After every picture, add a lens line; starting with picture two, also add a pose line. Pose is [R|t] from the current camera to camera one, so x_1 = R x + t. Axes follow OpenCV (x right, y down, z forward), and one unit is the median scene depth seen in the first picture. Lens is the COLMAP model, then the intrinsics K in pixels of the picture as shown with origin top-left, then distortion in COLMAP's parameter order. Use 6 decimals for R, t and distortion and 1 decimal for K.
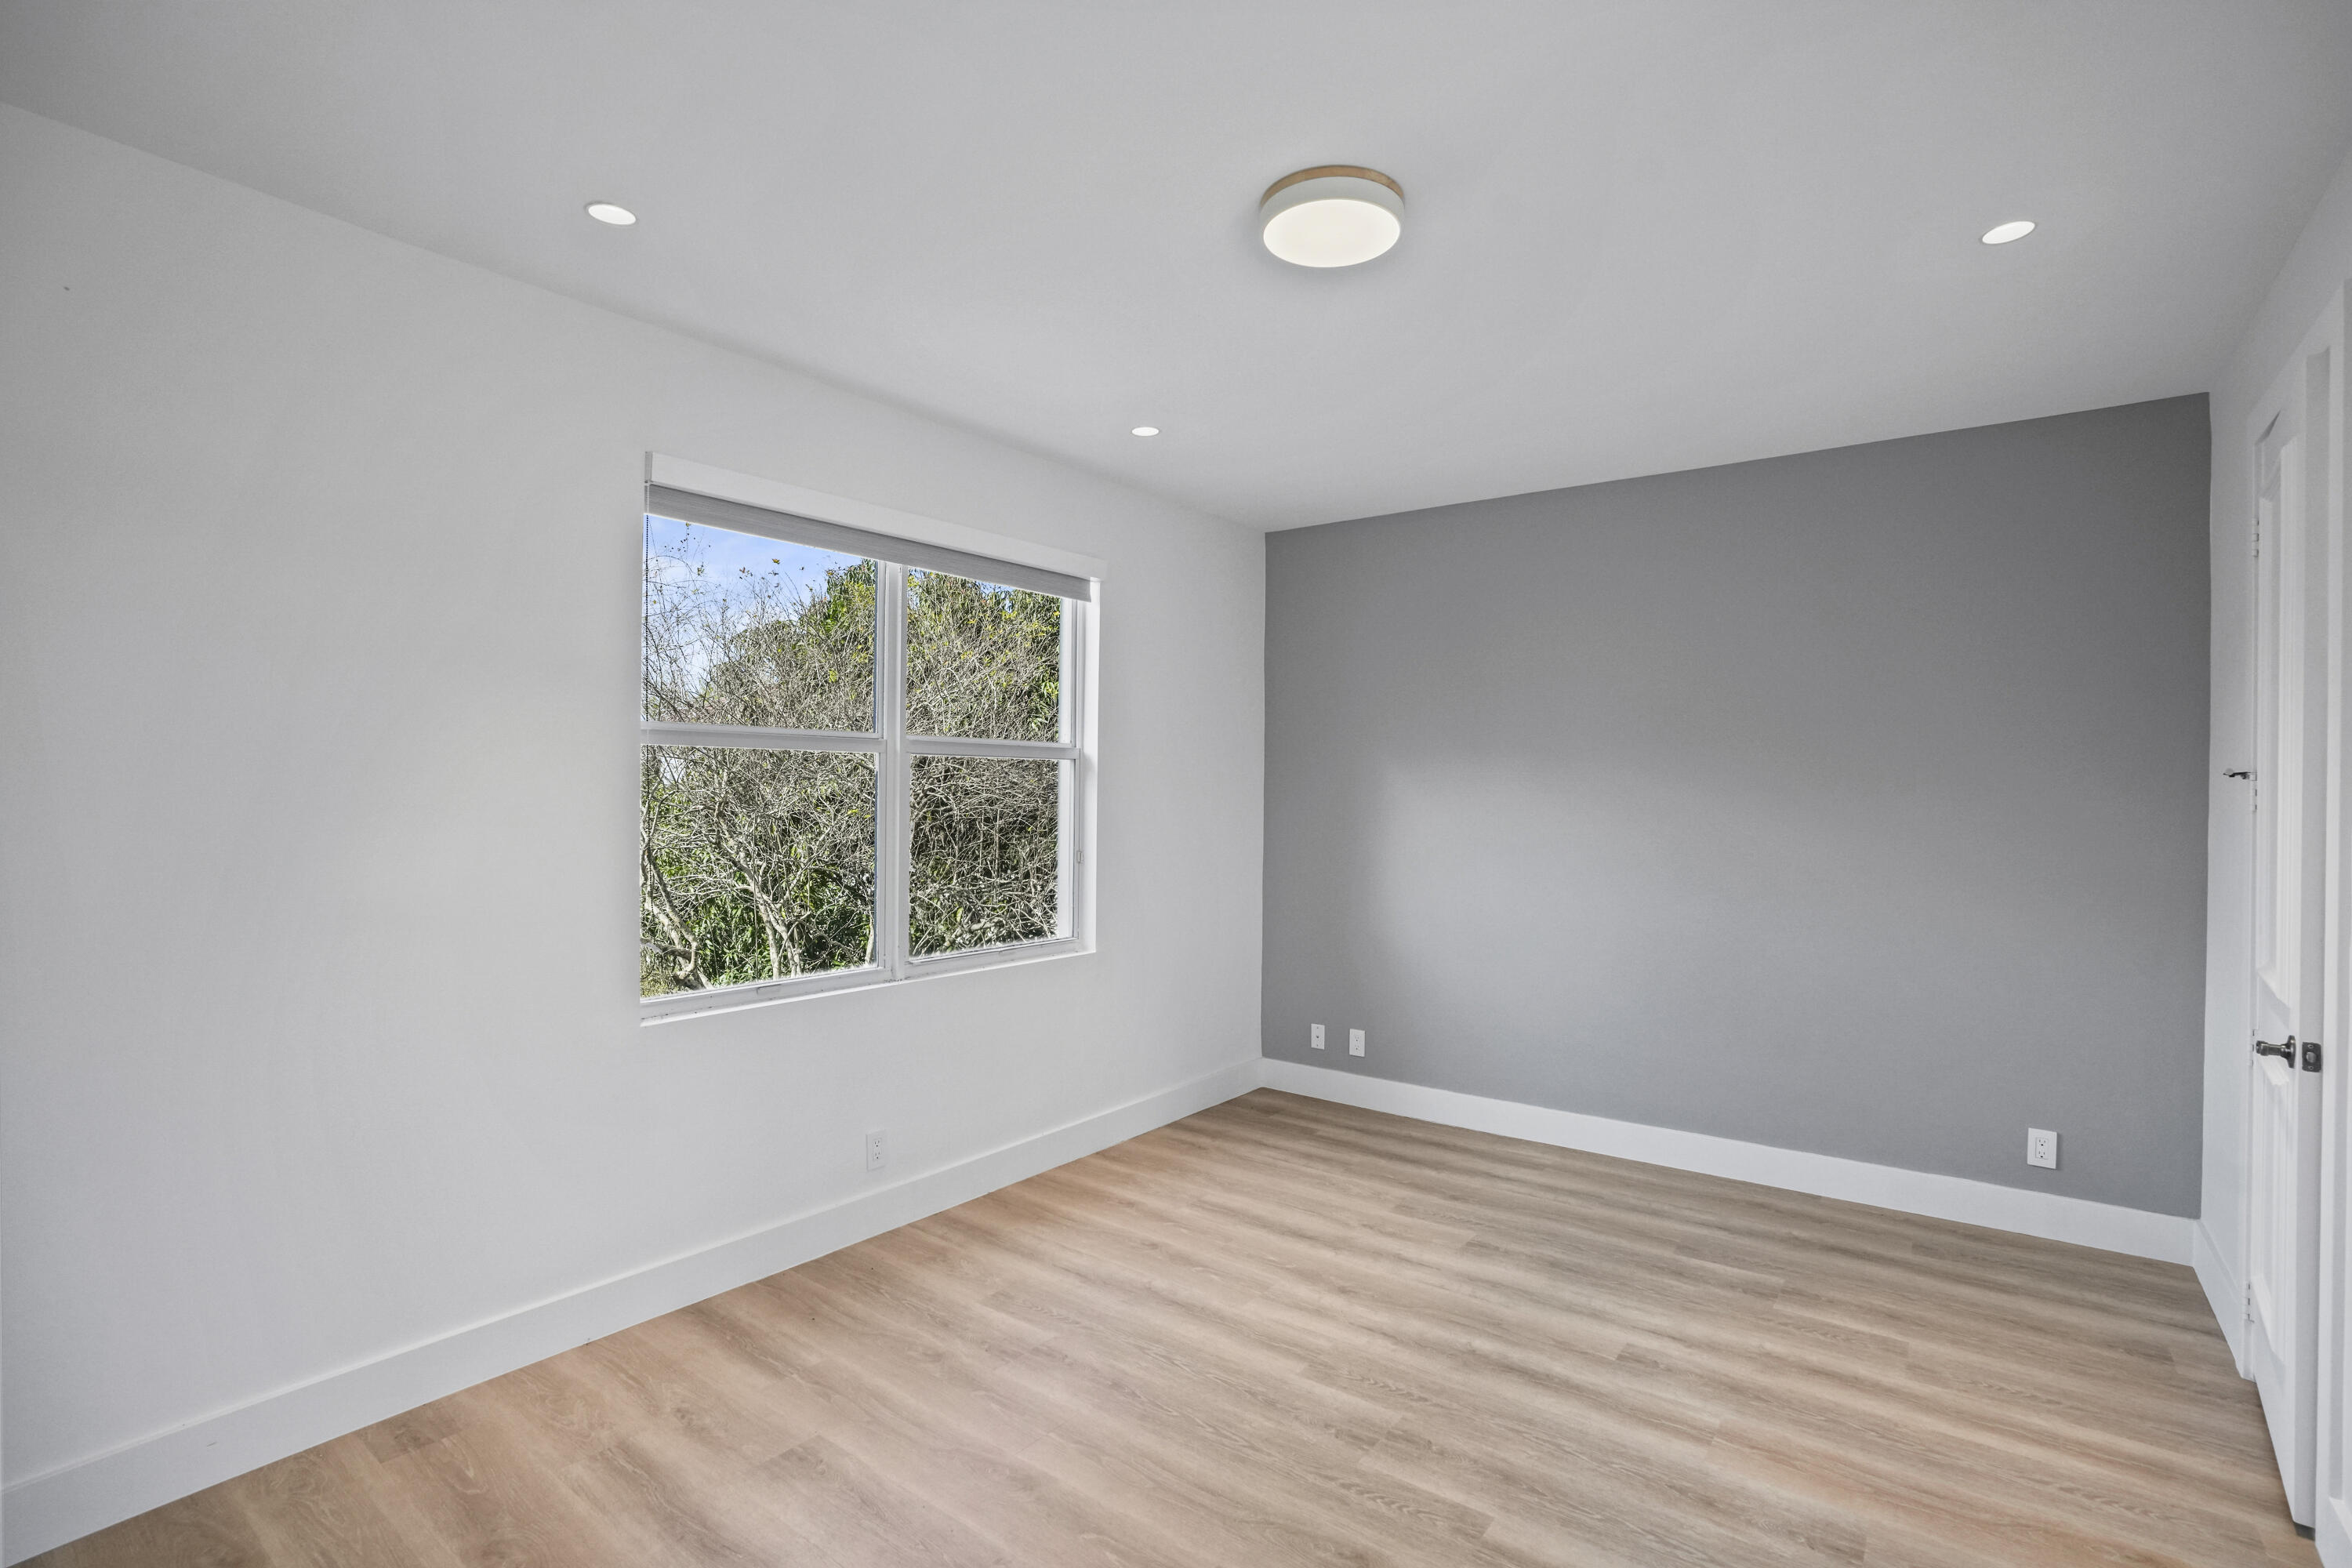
lens RADIAL K [[1076.8, 0, 1176.0], [0, 1076.8, 784.0], [0, 0, 1]] dist [-0.059731, 0.025158]
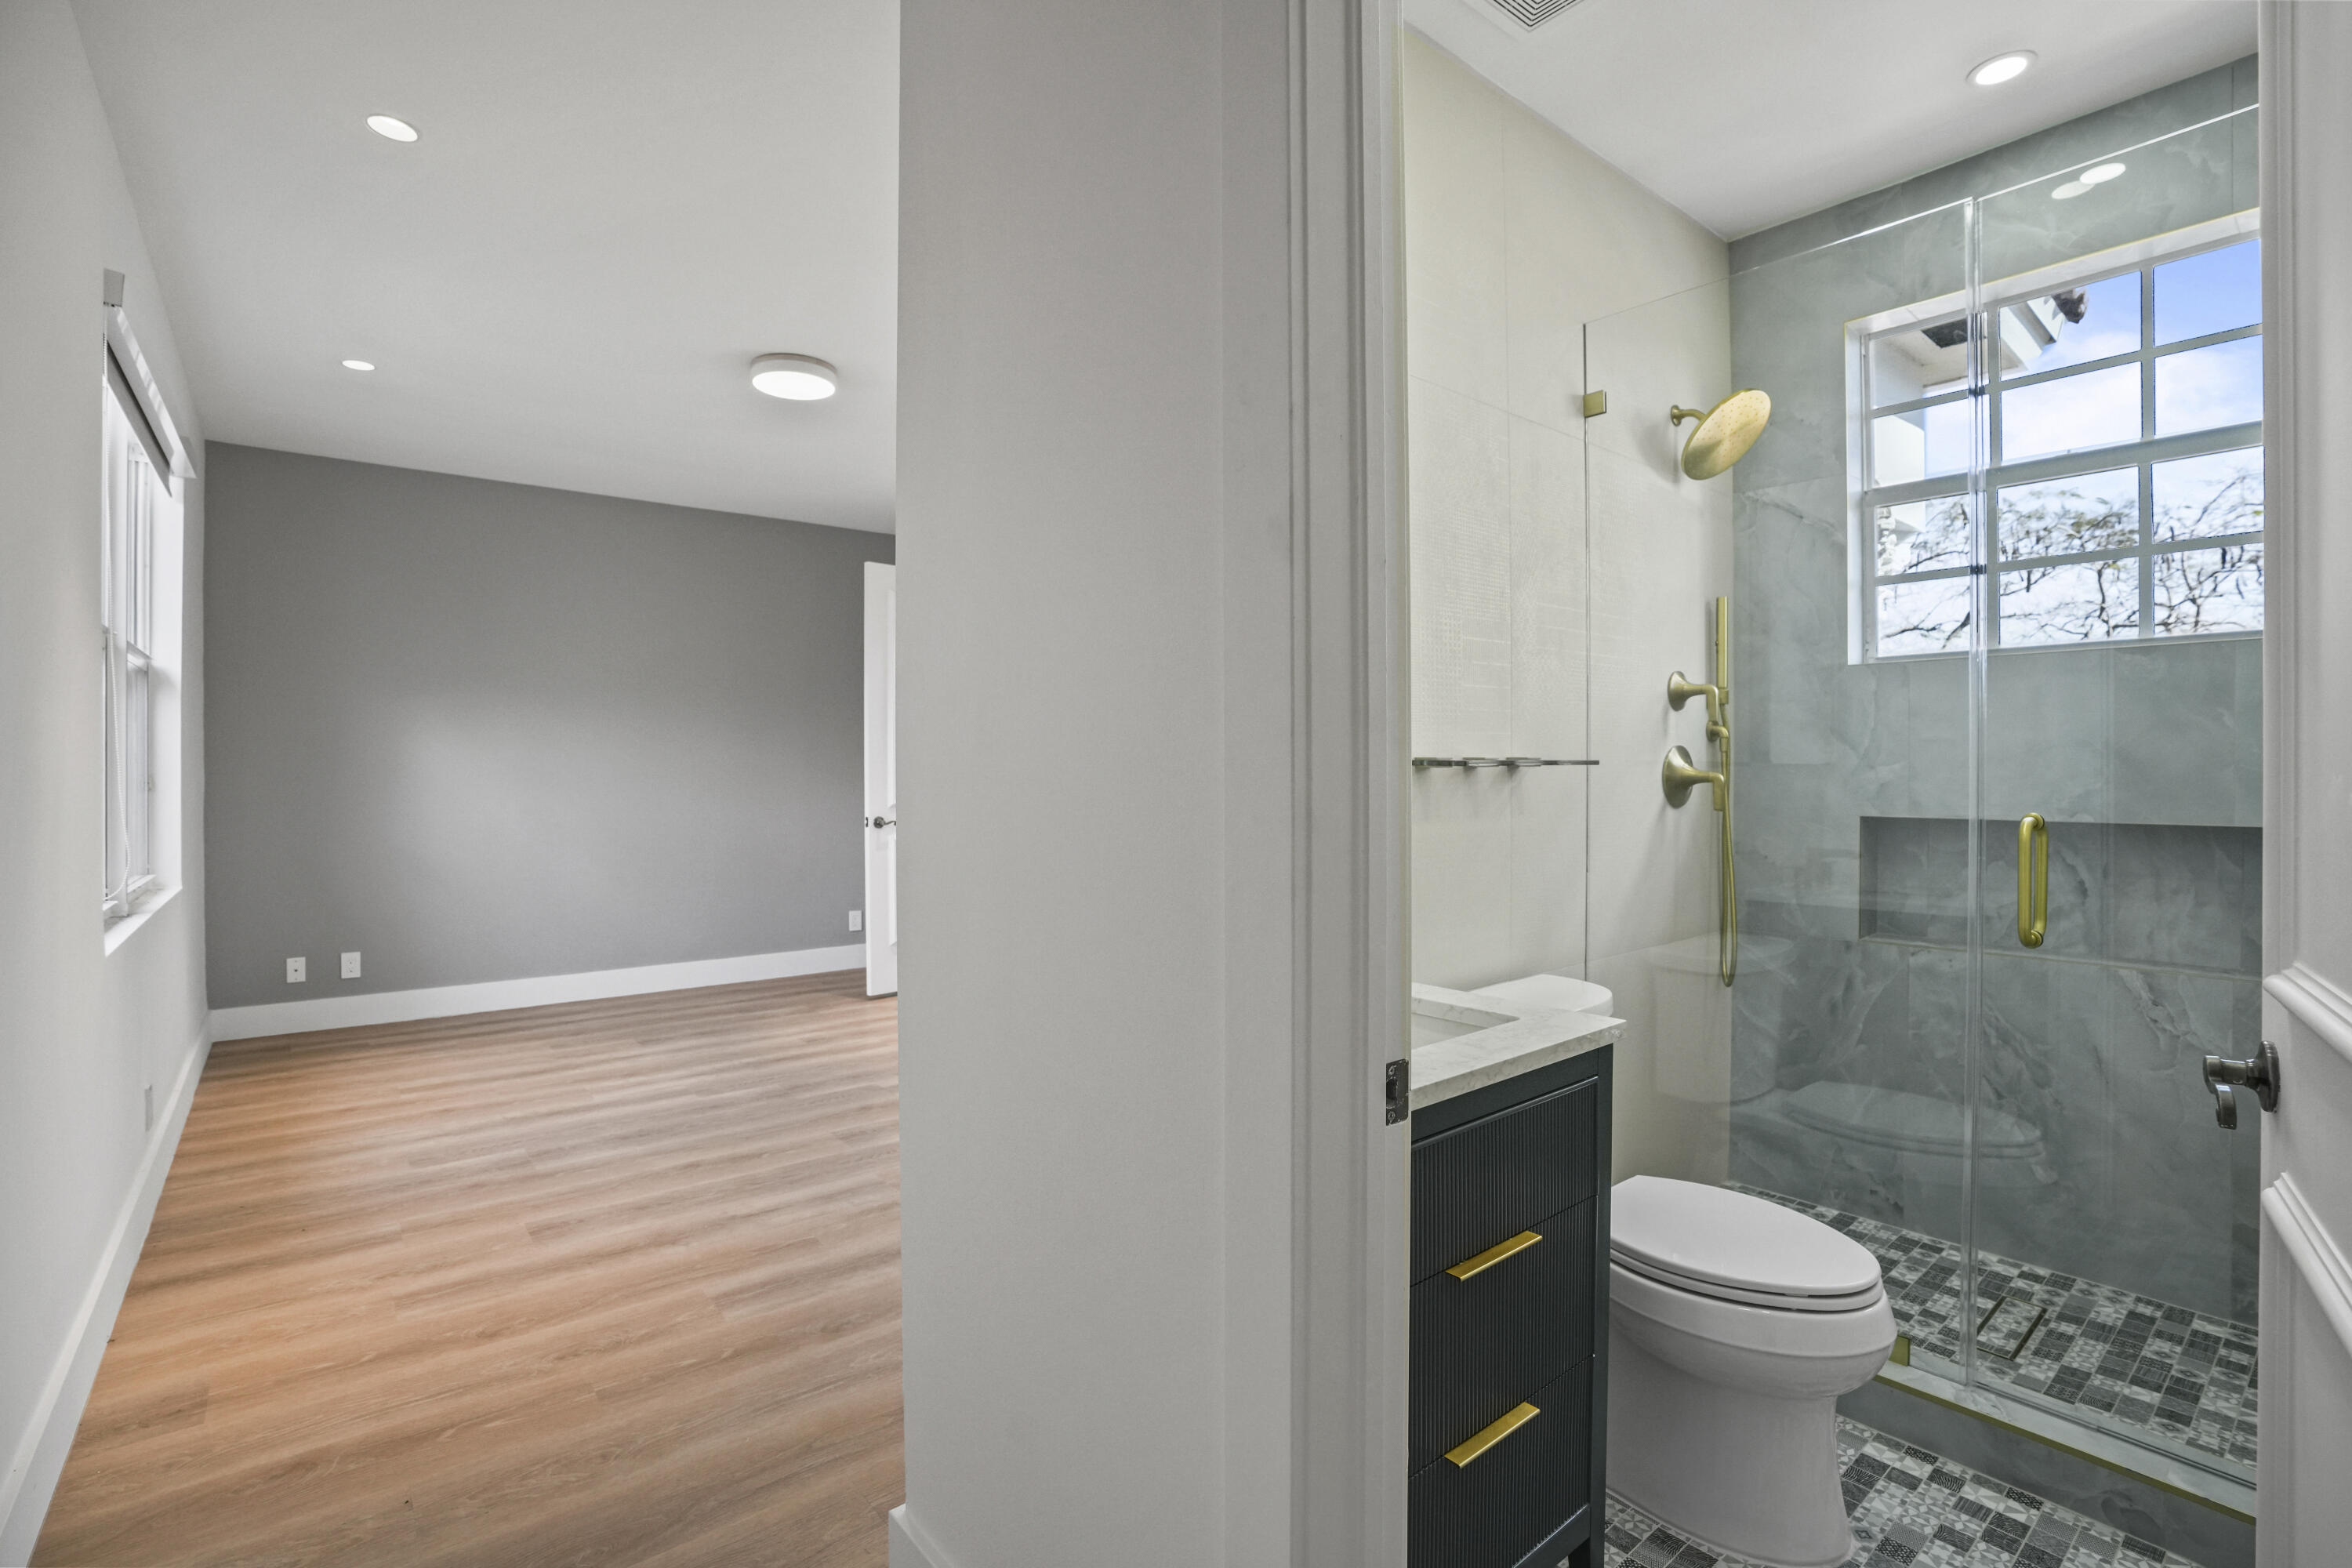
lens RADIAL K [[1057.9, 0, 1163.5], [0, 1057.9, 782.5], [0, 0, 1]] dist [-0.054335, 0.022306]
pose [[0.236211, -0.015865, 0.971572, -0.884576], [-0.006900, 0.999814, 0.018004, 0.063346], [-0.971677, -0.010956, 0.236058, 0.017046]]
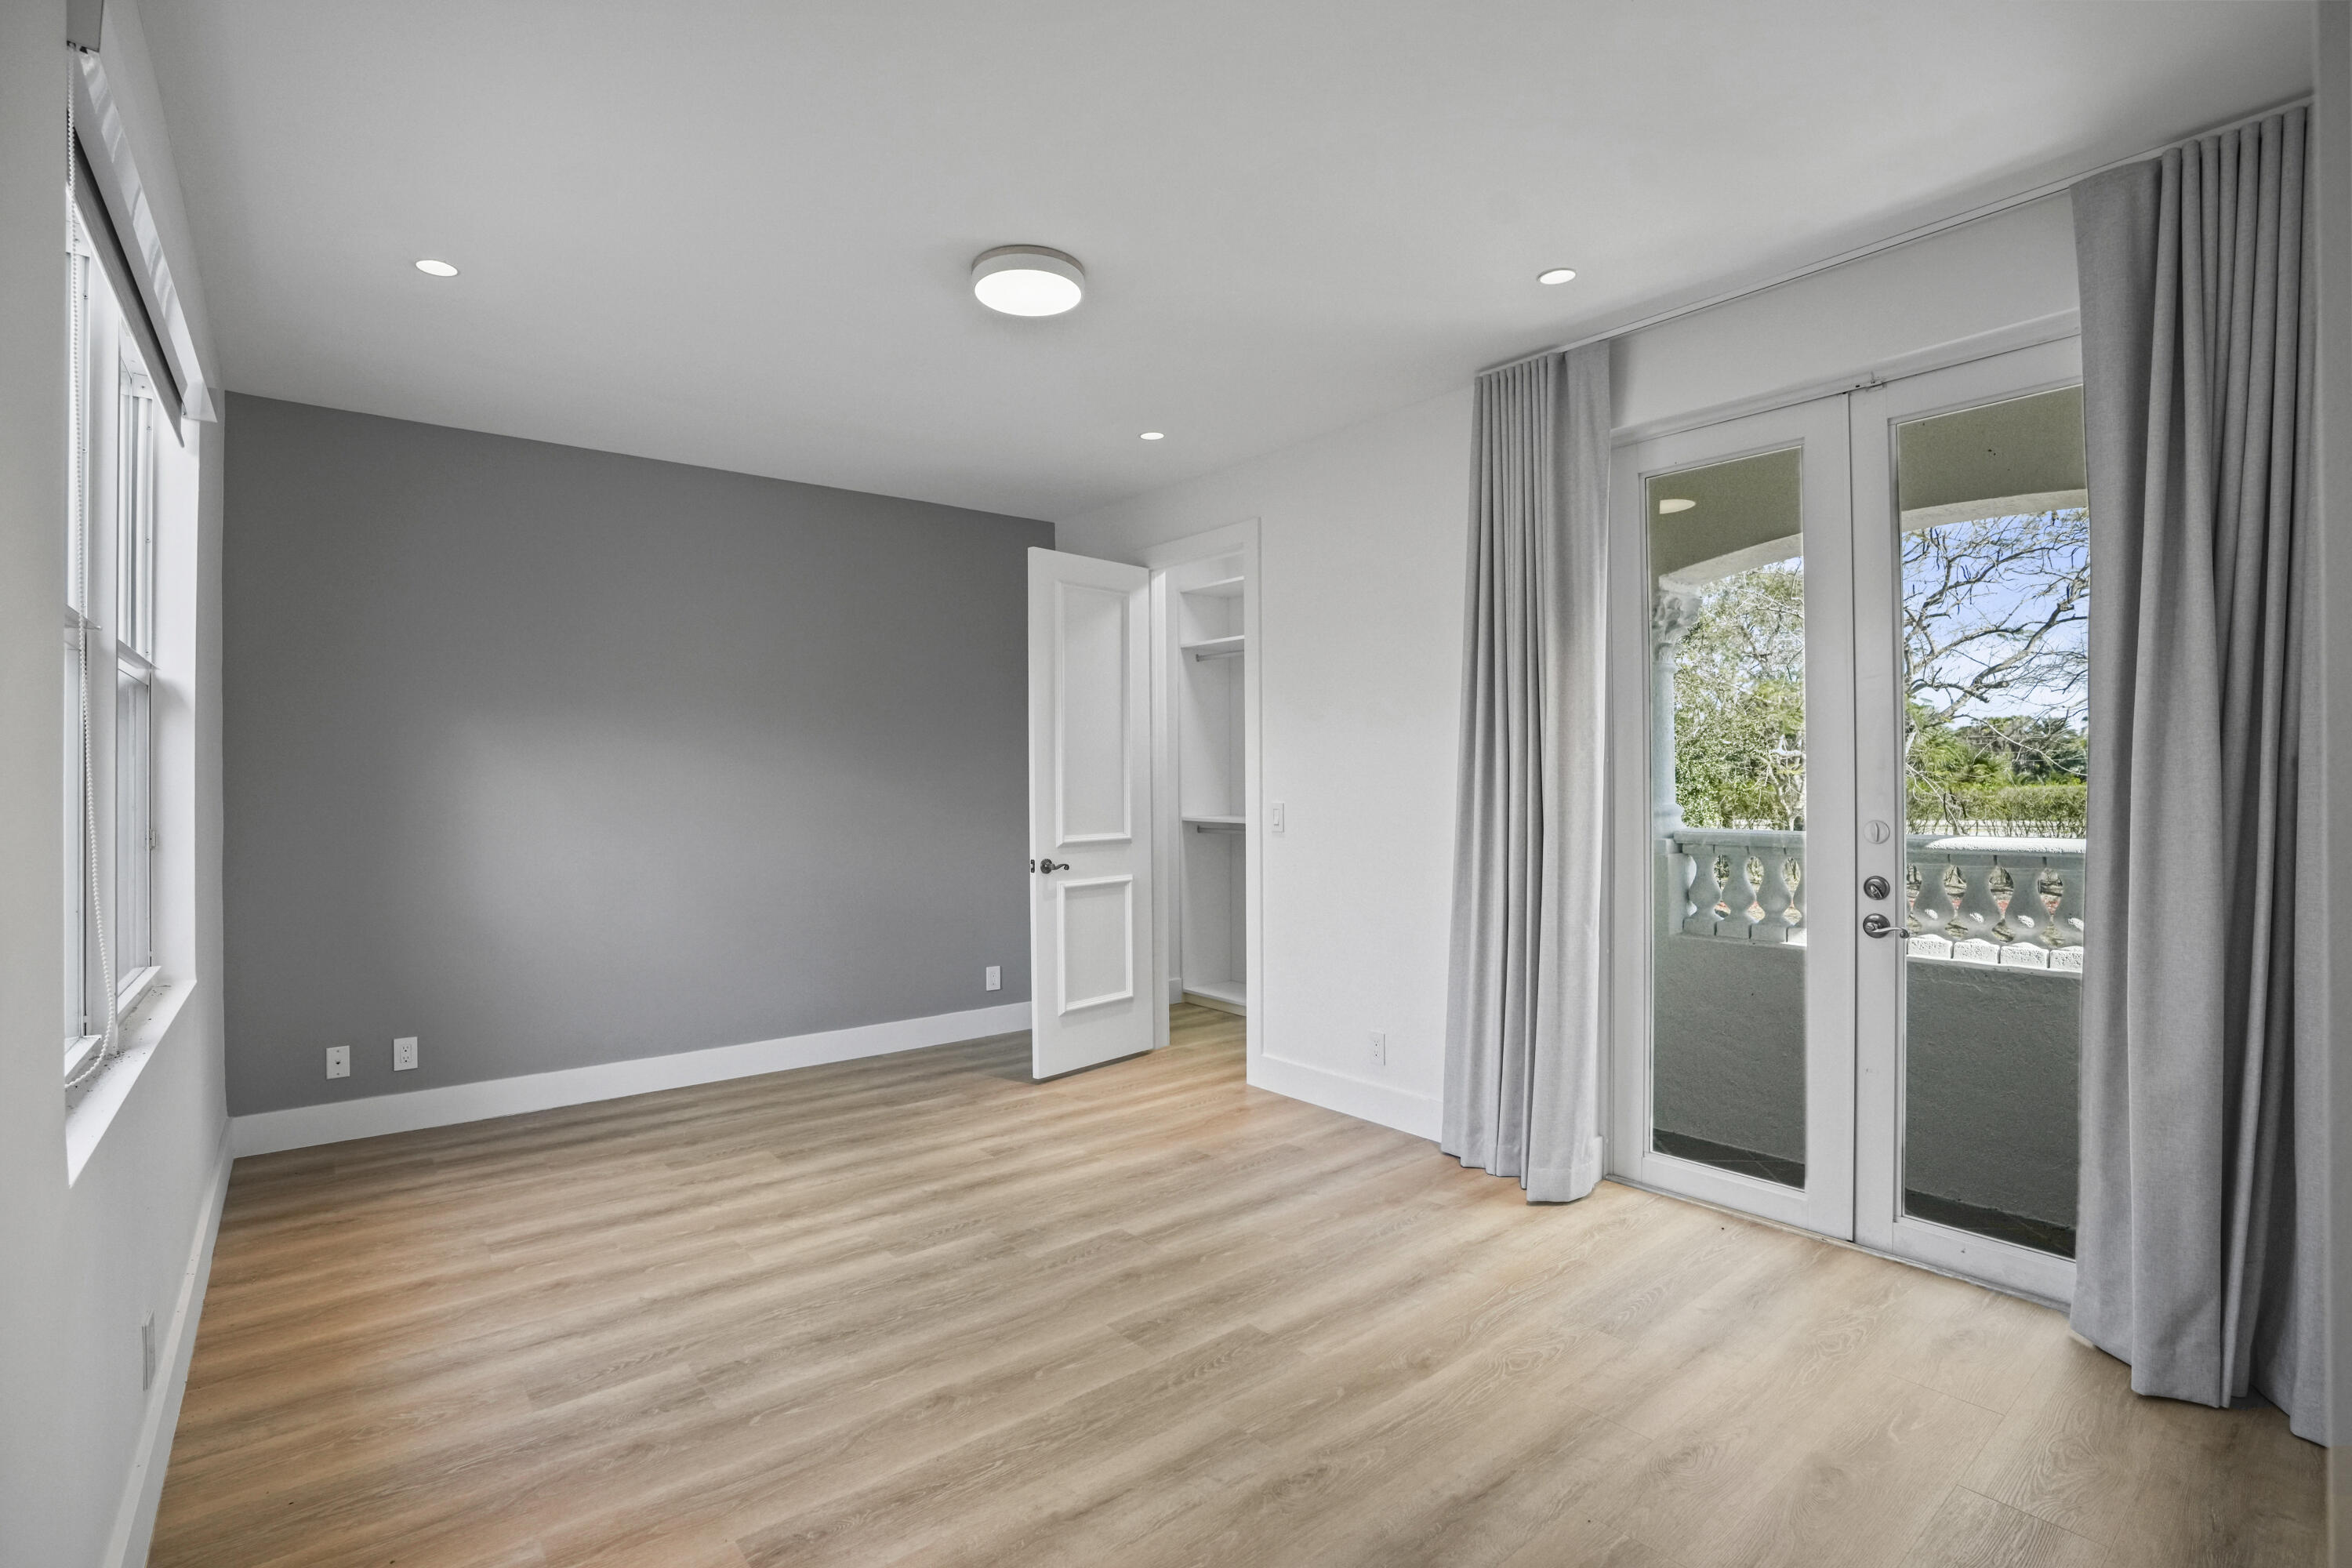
lens RADIAL K [[1076.8, 0, 1176.0], [0, 1076.8, 784.0], [0, 0, 1]] dist [-0.059731, 0.025158]
pose [[0.242418, -0.008436, 0.970135, -0.677426], [0.000153, 0.999963, 0.008657, 0.042354], [-0.970172, -0.001950, 0.242410, 0.345633]]
